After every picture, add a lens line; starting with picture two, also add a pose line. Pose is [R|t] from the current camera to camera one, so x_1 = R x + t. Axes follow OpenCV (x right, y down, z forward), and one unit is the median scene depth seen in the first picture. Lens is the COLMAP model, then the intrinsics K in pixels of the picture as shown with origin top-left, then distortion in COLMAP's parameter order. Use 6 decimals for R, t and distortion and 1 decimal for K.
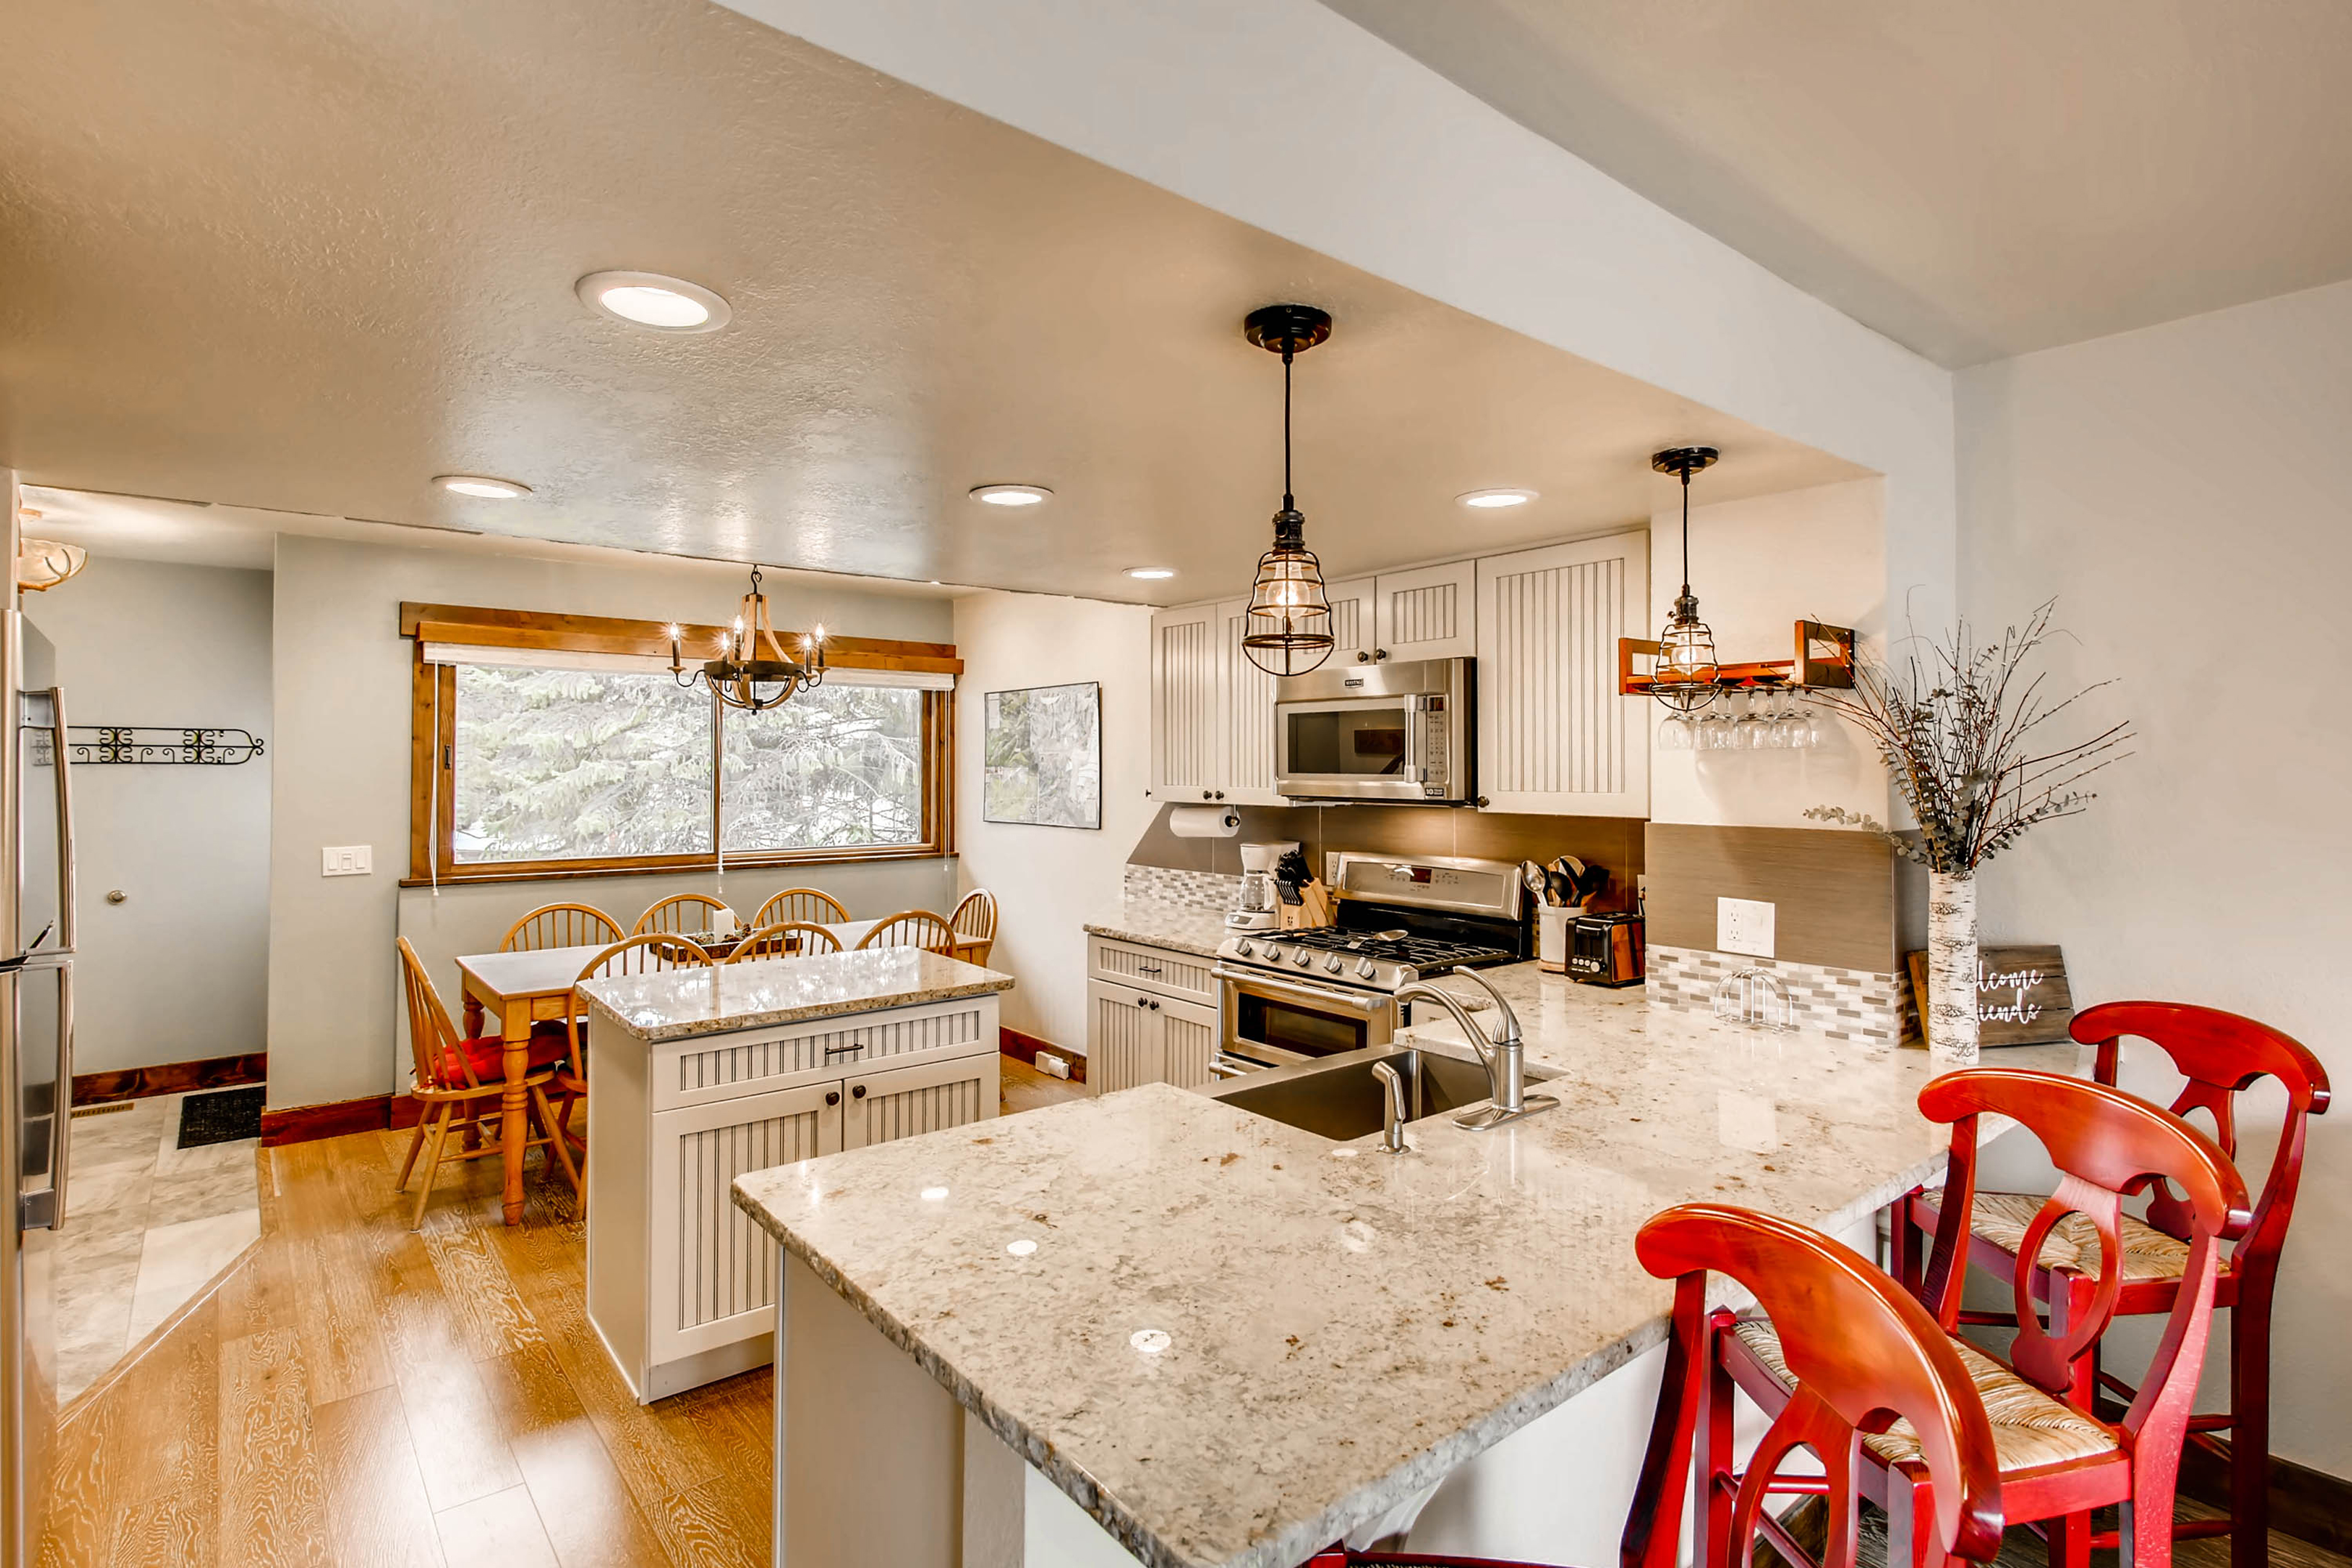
lens RADIAL K [[1163.0, 0, 1159.5], [0, 1163.0, 774.5], [0, 0, 1]] dist [0.013904, -0.000165]
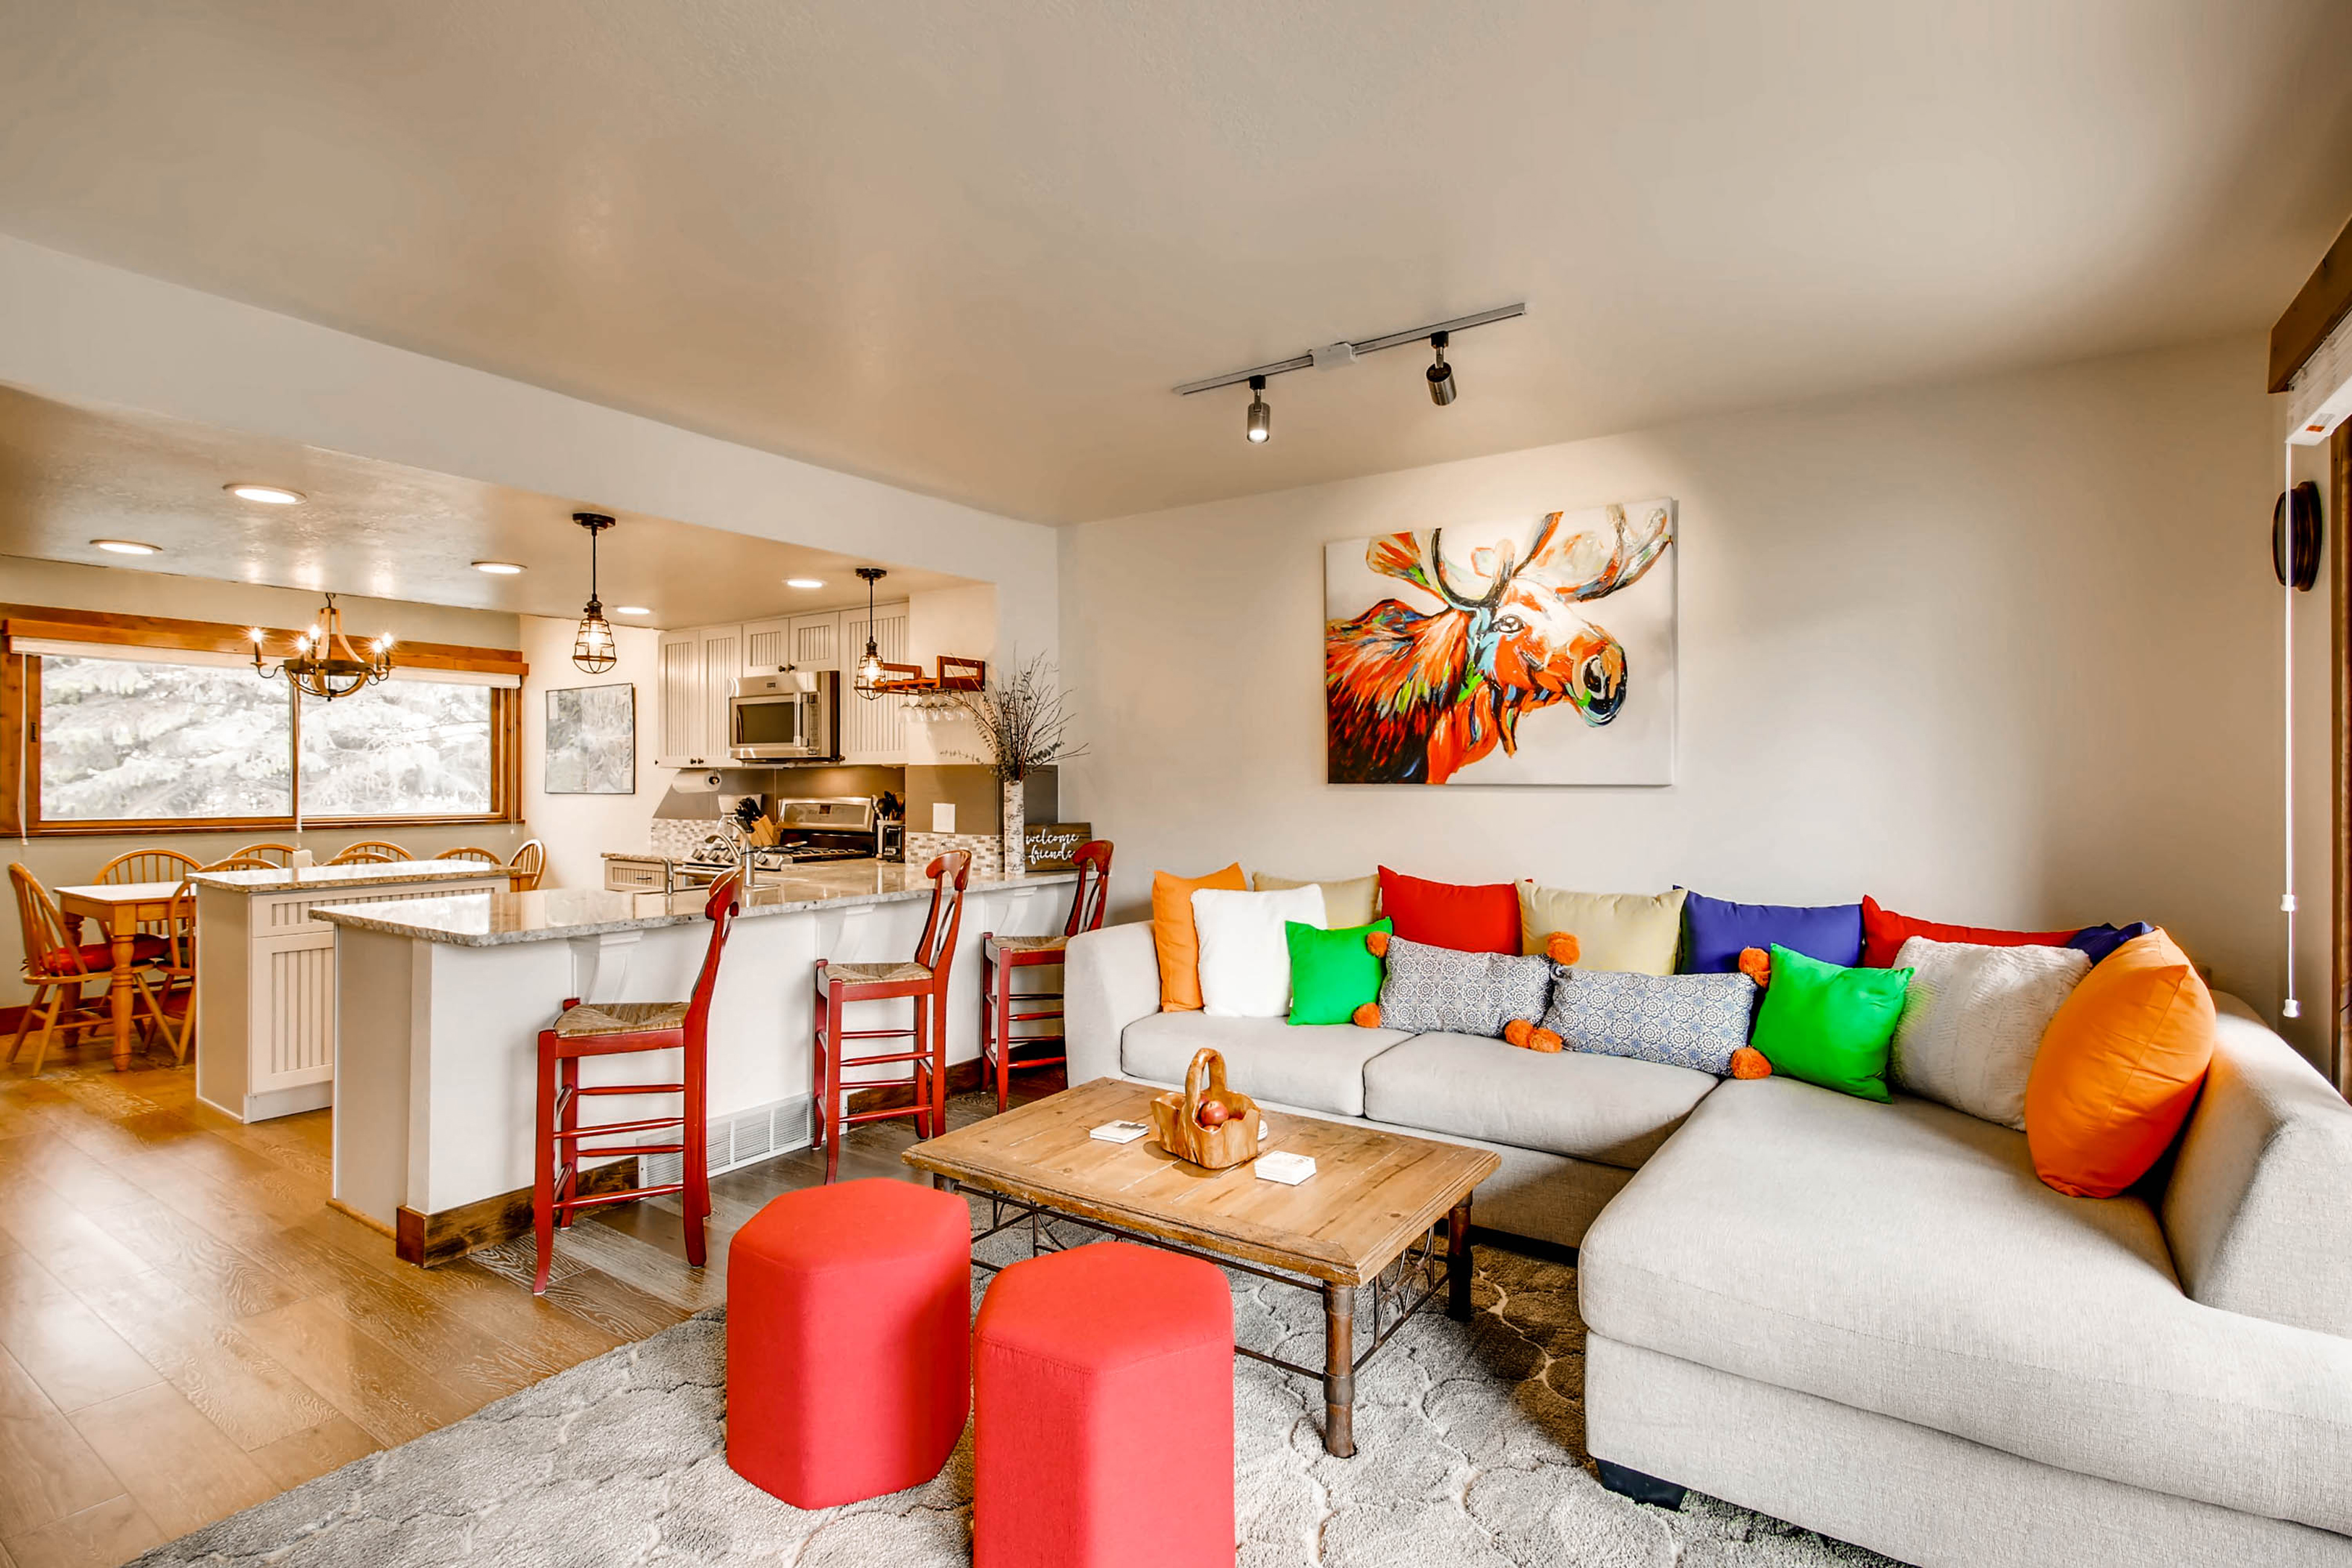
lens RADIAL K [[1139.4, 0, 1171.5], [0, 1139.4, 793.7], [0, 0, 1]] dist [-0.001236, -0.000297]
pose [[0.956696, -0.002988, 0.291074, 0.189720], [0.001536, 0.999985, 0.005215, 0.049019], [-0.291085, -0.004542, 0.956686, -0.511879]]
